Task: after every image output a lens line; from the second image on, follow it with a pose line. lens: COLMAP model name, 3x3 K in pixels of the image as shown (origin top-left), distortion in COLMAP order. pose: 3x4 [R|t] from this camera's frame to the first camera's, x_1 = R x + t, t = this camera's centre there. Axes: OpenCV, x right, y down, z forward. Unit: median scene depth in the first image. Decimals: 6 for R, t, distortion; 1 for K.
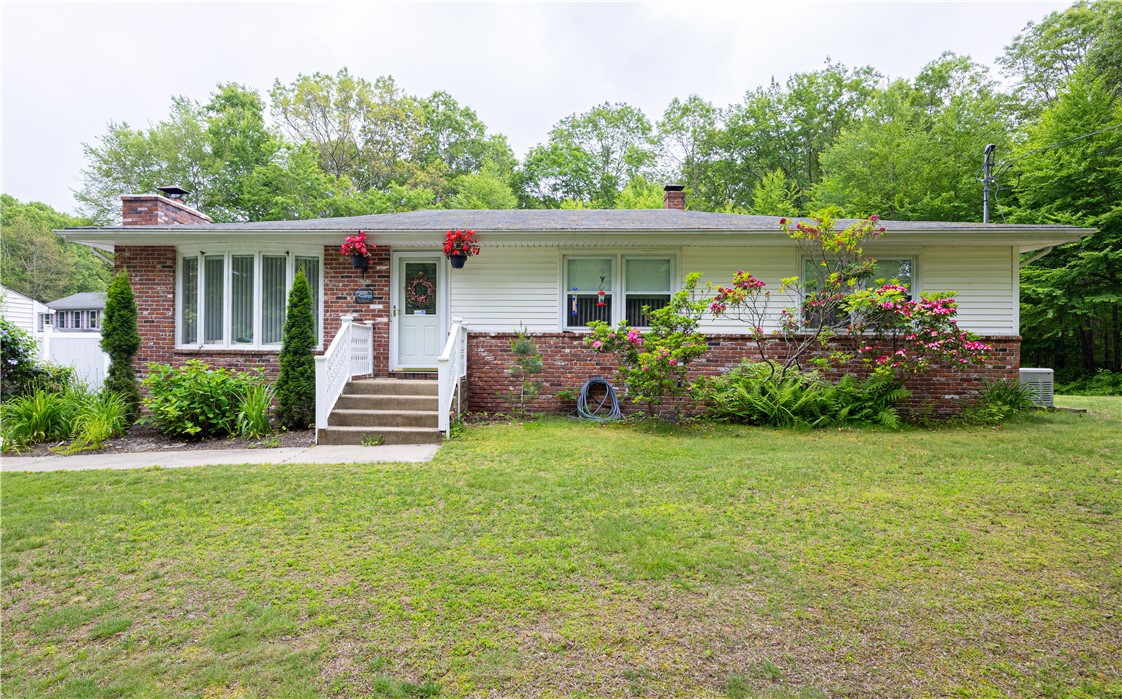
lens RADIAL K [[747.3, 0, 559.3], [0, 747.3, 360.4], [0, 0, 1]] dist [-0.005738, 0.000433]
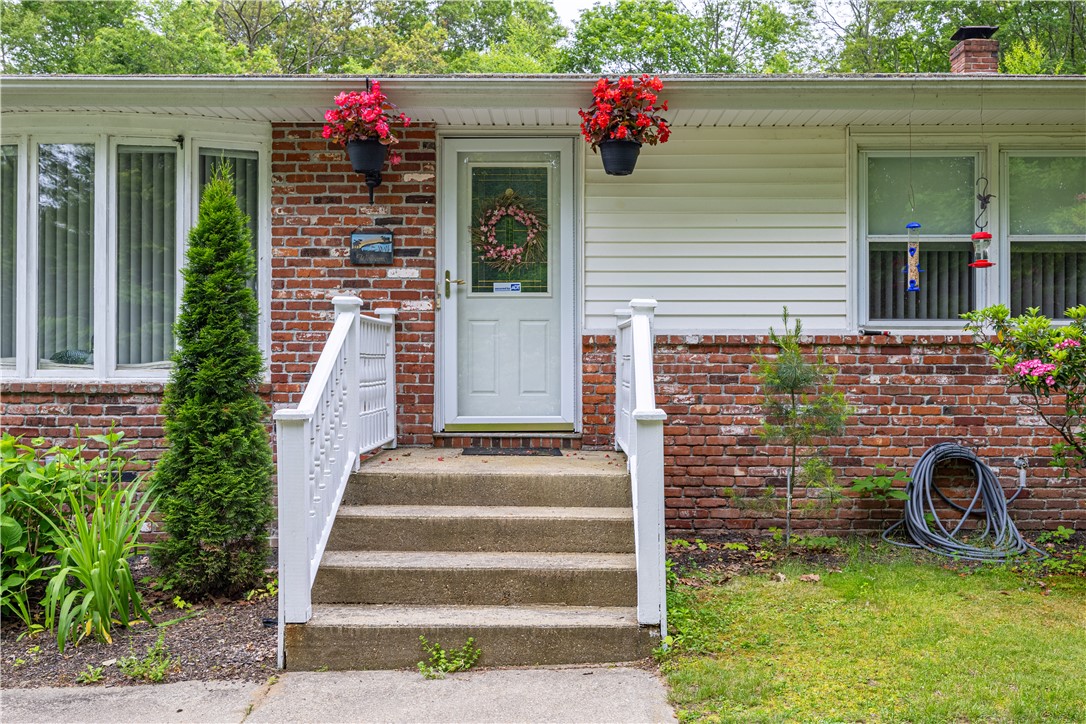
lens RADIAL K [[962.2, 0, 544.7], [0, 962.2, 351.8], [0, 0, 1]] dist [0.005291, -0.009480]
pose [[0.999003, -0.006505, 0.044160, -0.193335], [0.006801, 0.999955, -0.006546, -0.025626], [-0.044116, 0.006840, 0.999003, 0.478750]]
